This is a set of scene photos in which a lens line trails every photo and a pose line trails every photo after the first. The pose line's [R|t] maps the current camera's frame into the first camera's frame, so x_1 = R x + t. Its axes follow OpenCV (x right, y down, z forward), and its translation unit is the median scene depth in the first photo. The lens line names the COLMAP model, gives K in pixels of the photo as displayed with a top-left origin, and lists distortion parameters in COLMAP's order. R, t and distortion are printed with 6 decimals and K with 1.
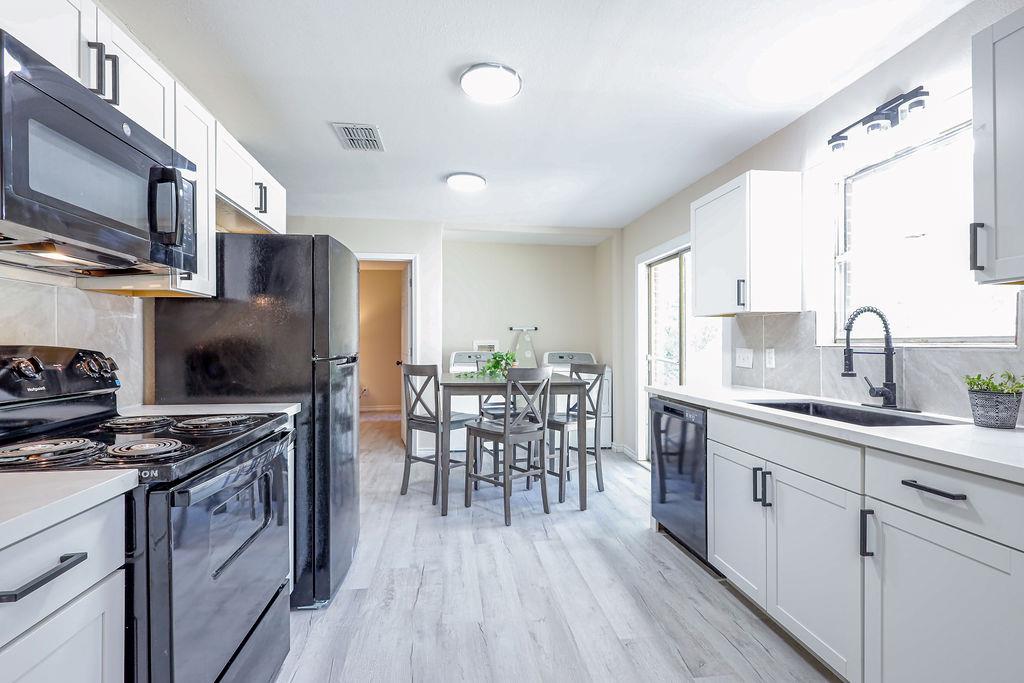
lens RADIAL K [[472.0, 0, 511.9], [0, 472.0, 343.1], [0, 0, 1]] dist [-0.001092, 0.000566]
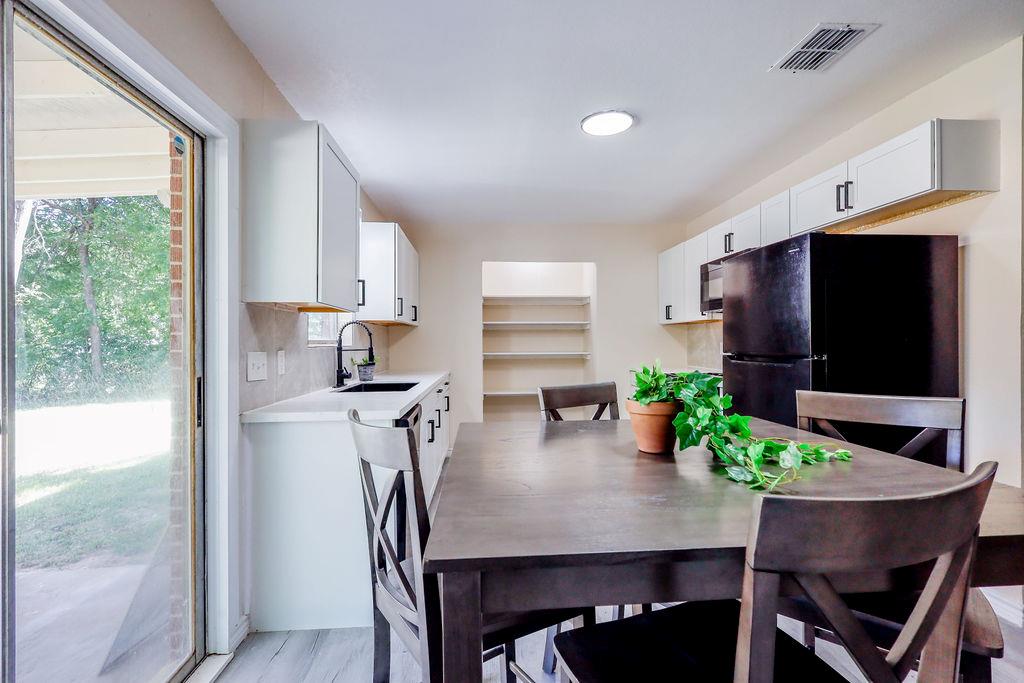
lens RADIAL K [[472.0, 0, 511.9], [0, 472.0, 343.1], [0, 0, 1]] dist [-0.001092, 0.000566]
pose [[-0.997349, 0.003645, 0.072673, 0.081521], [0.003746, 0.999992, 0.001251, -0.001168], [-0.072668, 0.001520, -0.997355, 1.612329]]
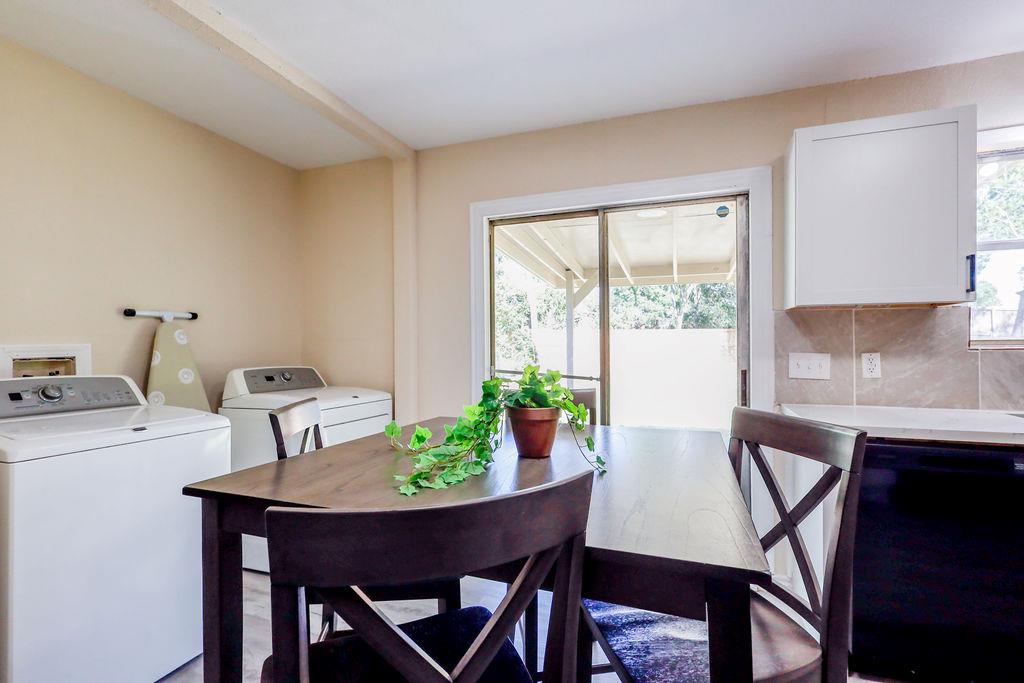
lens RADIAL K [[472.0, 0, 511.9], [0, 472.0, 343.1], [0, 0, 1]] dist [-0.001092, 0.000566]
pose [[0.474725, -0.001159, 0.880133, -0.374606], [0.005848, 0.999981, -0.001838, -0.005701], [-0.880115, 0.006019, 0.474723, 1.039951]]
